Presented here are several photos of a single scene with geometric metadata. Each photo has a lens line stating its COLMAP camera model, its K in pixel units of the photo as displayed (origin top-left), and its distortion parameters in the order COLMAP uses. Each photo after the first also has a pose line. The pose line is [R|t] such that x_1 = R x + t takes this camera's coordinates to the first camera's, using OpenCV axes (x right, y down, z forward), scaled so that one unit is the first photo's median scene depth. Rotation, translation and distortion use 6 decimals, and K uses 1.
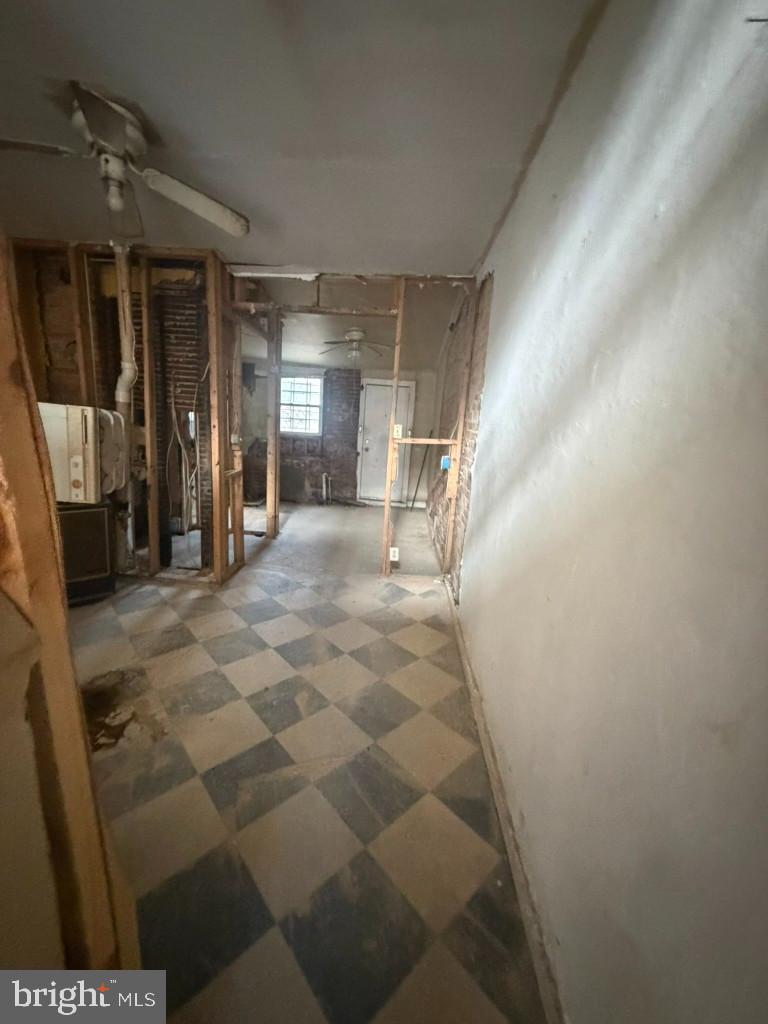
lens RADIAL K [[416.4, 0, 384.4], [0, 416.4, 517.0], [0, 0, 1]] dist [0.002170, 0.000411]
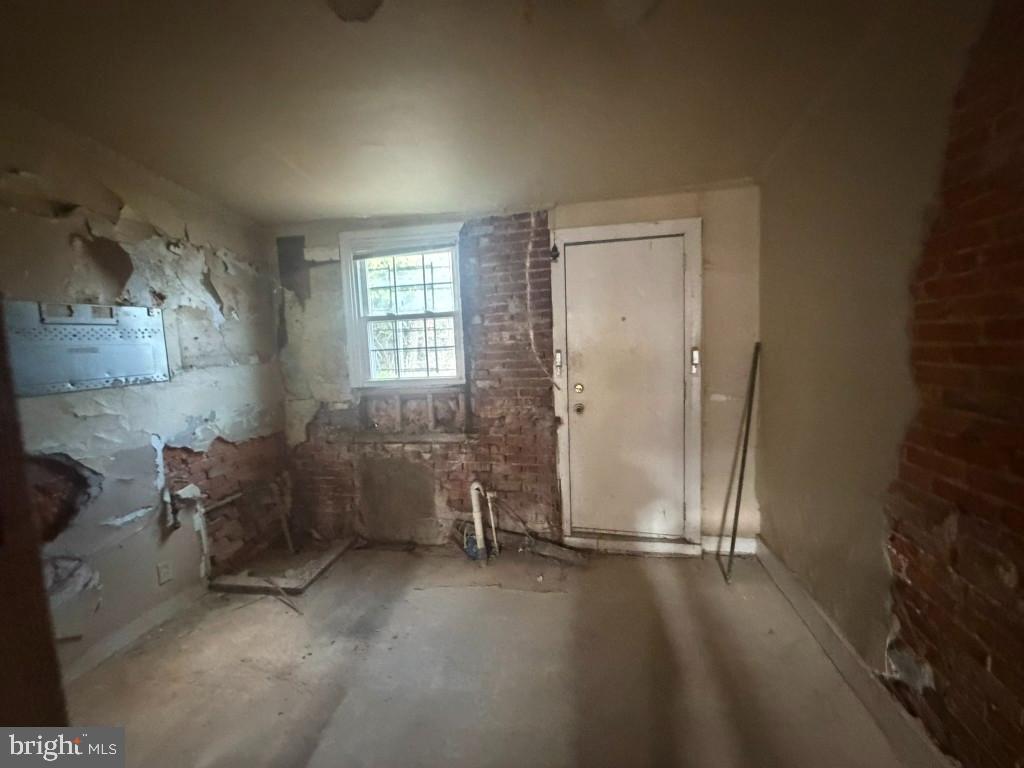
lens RADIAL K [[416.4, 0, 512.0], [0, 416.4, 384.0], [0, 0, 1]] dist [0.002170, 0.000411]
pose [[0.984958, -0.089656, -0.147716, -0.044754], [0.073419, 0.991000, -0.111932, -0.145493], [0.156422, 0.099403, 0.982675, 0.605048]]
